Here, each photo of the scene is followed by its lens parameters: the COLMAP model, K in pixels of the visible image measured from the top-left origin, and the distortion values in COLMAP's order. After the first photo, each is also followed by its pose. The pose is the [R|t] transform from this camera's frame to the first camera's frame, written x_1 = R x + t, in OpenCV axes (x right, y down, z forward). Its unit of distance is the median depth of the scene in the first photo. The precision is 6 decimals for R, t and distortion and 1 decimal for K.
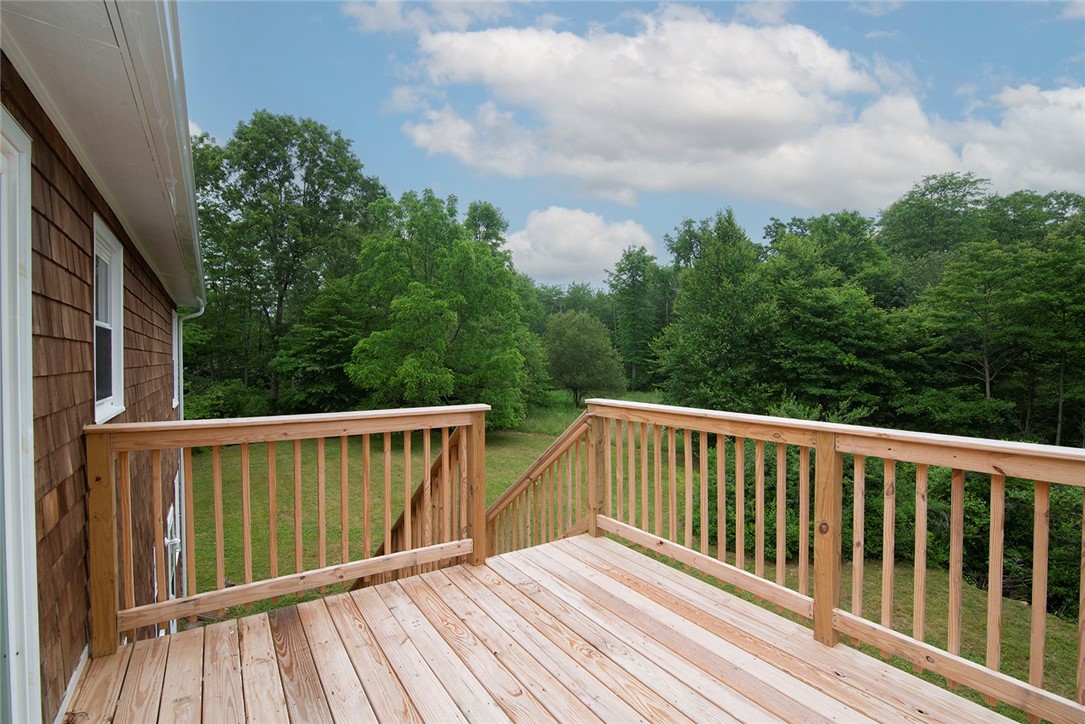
lens RADIAL K [[494.1, 0, 542.5], [0, 494.1, 362.0], [0, 0, 1]] dist [-0.019300, 0.000535]
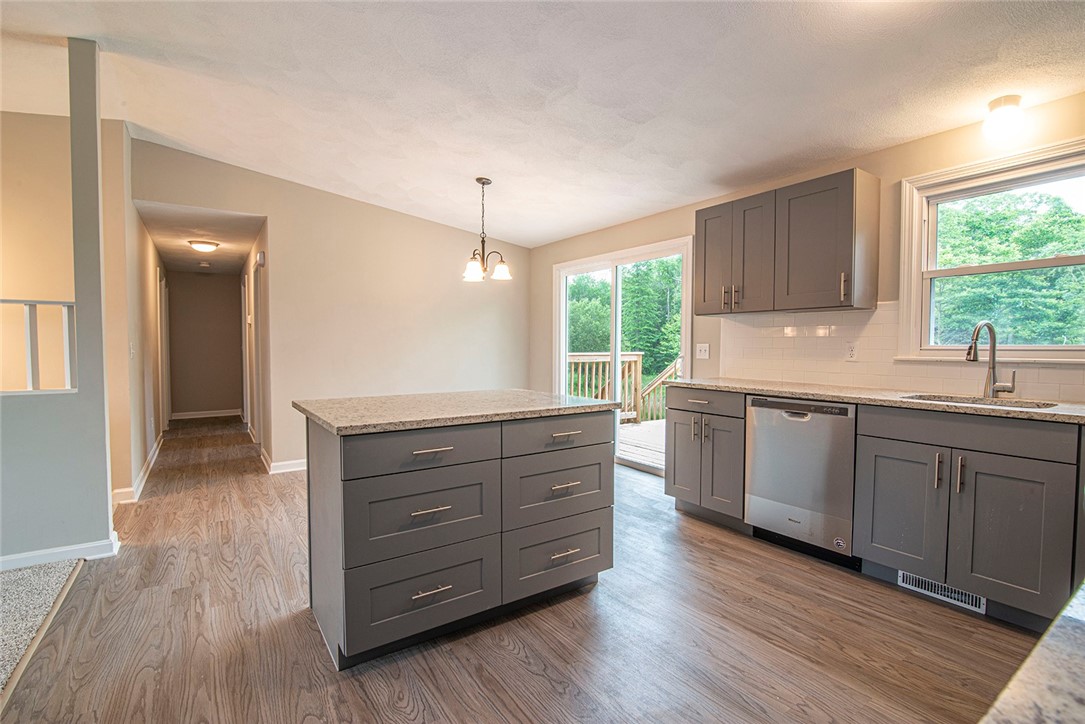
lens RADIAL K [[494.1, 0, 542.5], [0, 494.1, 362.0], [0, 0, 1]] dist [-0.019300, 0.000535]
pose [[0.999937, 0.002383, 0.010957, -0.098686], [-0.002686, 0.999612, 0.027723, 0.012229], [-0.010887, -0.027751, 0.999556, -0.203975]]
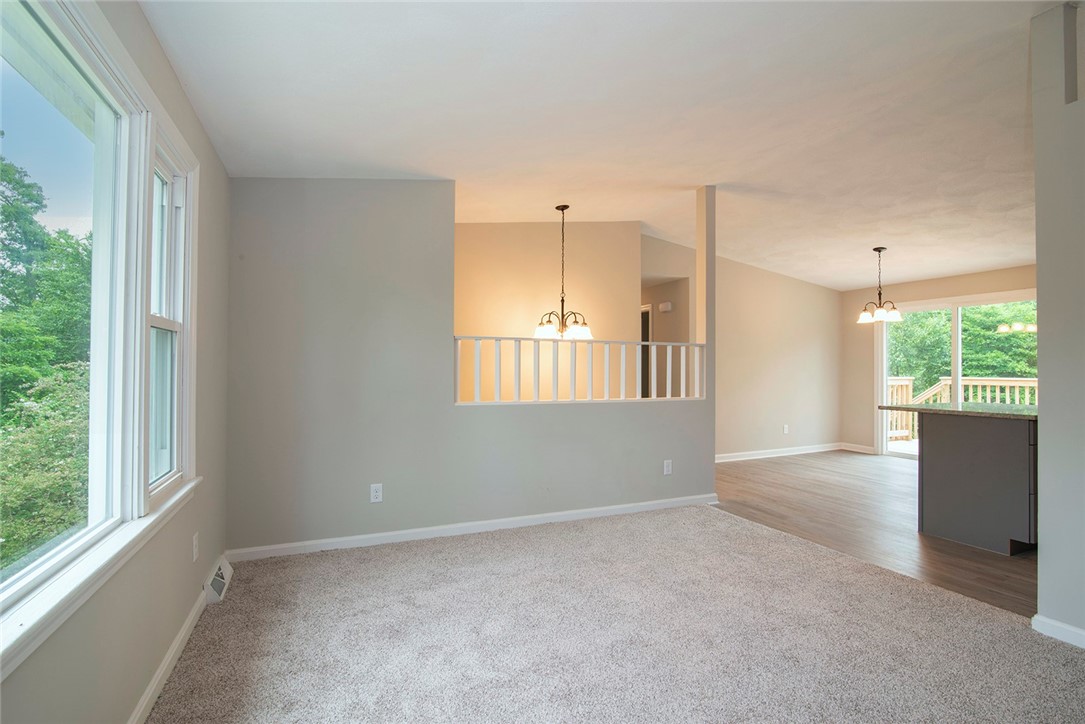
lens RADIAL K [[494.1, 0, 542.5], [0, 494.1, 362.0], [0, 0, 1]] dist [-0.019300, 0.000535]
pose [[0.983867, 0.007661, -0.178736, -0.255139], [-0.010761, 0.999808, -0.016376, 0.012382], [0.178576, 0.018035, 0.983761, -0.297568]]
